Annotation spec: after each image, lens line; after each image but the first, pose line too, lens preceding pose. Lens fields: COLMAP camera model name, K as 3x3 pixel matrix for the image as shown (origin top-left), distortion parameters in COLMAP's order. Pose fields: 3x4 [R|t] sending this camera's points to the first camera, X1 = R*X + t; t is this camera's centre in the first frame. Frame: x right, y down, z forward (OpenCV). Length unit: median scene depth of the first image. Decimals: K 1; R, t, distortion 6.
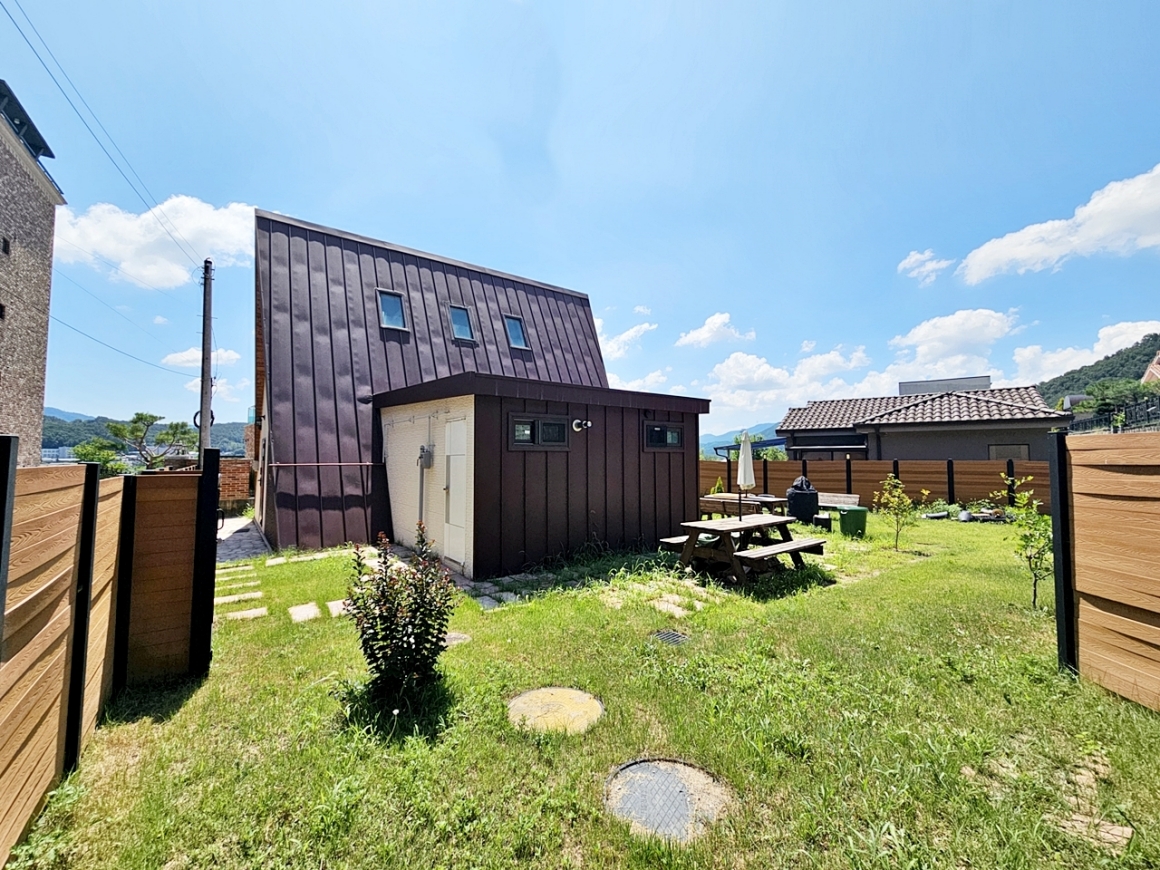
lens RADIAL K [[476.1, 0, 579.4], [0, 476.1, 434.9], [0, 0, 1]] dist [-0.000123, -0.000590]
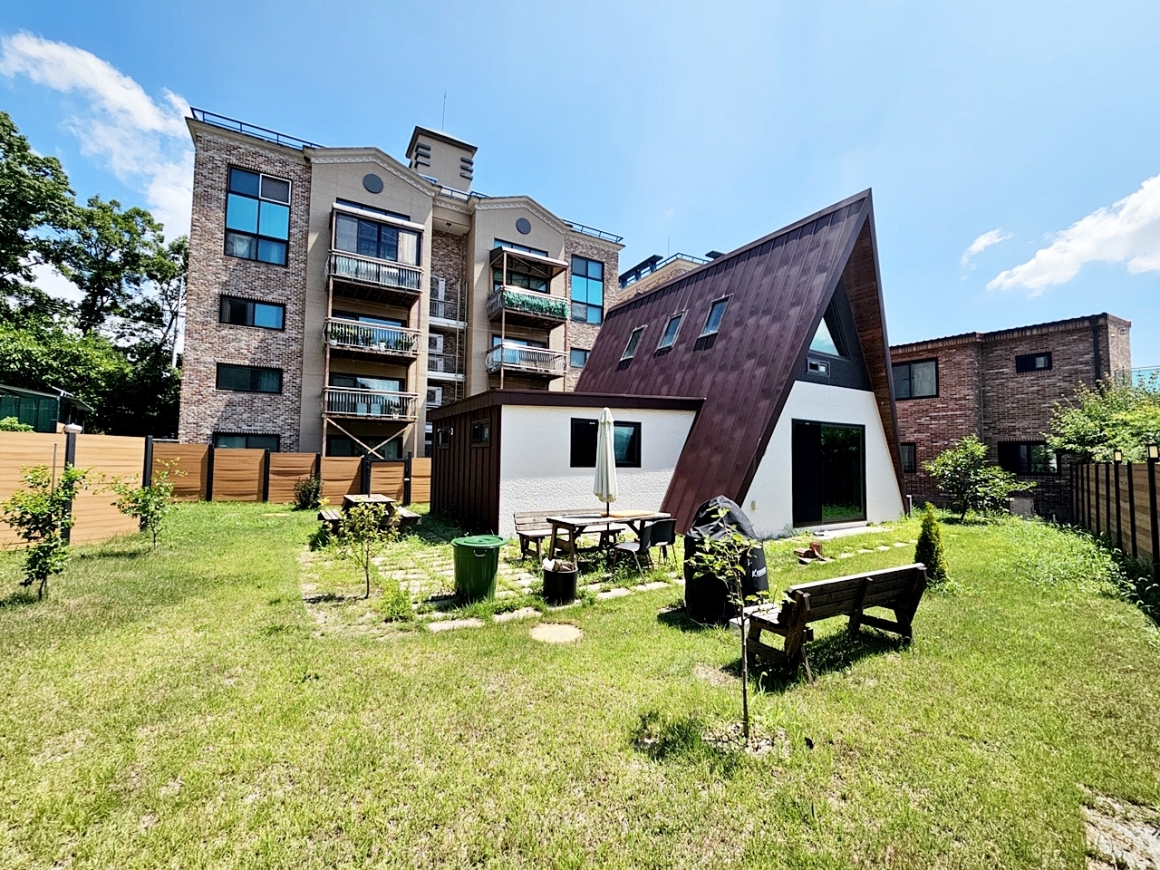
lens RADIAL K [[476.1, 0, 580.8], [0, 476.1, 435.6], [0, 0, 1]] dist [-0.000123, -0.000590]
pose [[-0.092386, -0.051513, -0.994390, 0.918787], [0.037154, 0.997787, -0.055141, 0.057786], [0.995030, -0.042040, -0.090267, 0.975084]]
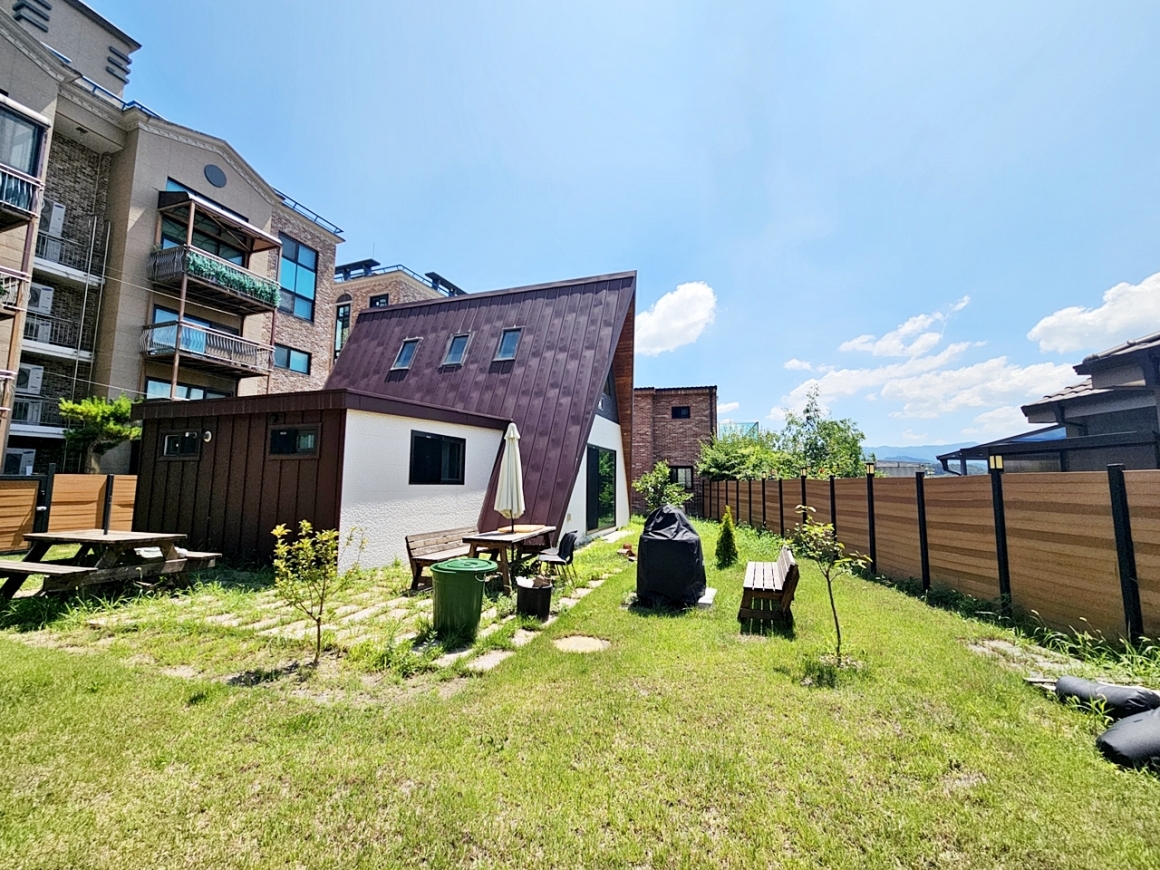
lens RADIAL K [[476.1, 0, 580.8], [0, 476.1, 432.7], [0, 0, 1]] dist [-0.000123, -0.000590]
pose [[0.560697, -0.083924, -0.823757, 0.864826], [0.031890, 0.996301, -0.079797, 0.053733], [0.827407, 0.018473, 0.561299, 0.693838]]
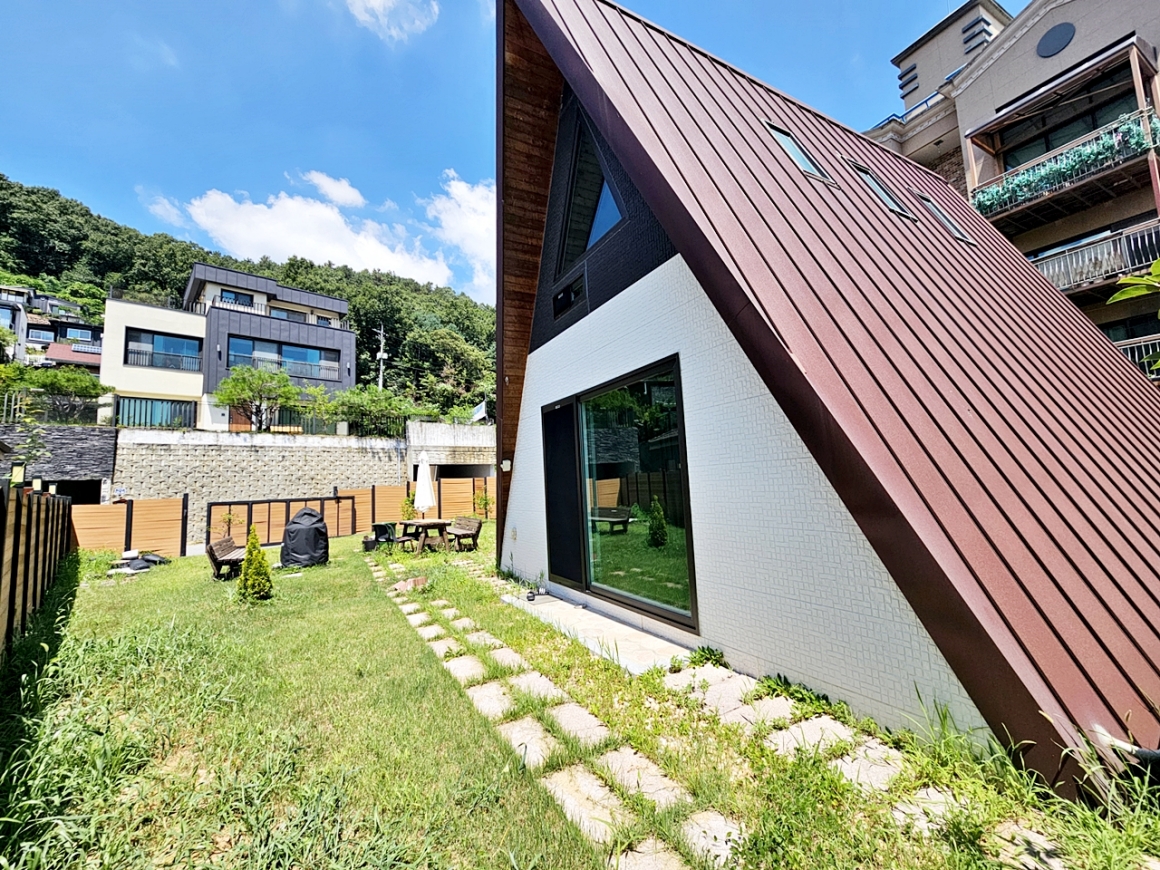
lens RADIAL K [[476.1, 0, 578.5], [0, 476.1, 438.5], [0, 0, 1]] dist [-0.000123, -0.000590]
pose [[-0.987707, 0.060982, 0.143932, -0.091140], [0.040318, 0.988996, -0.142344, 0.110326], [-0.151028, -0.134792, -0.979297, 1.810859]]
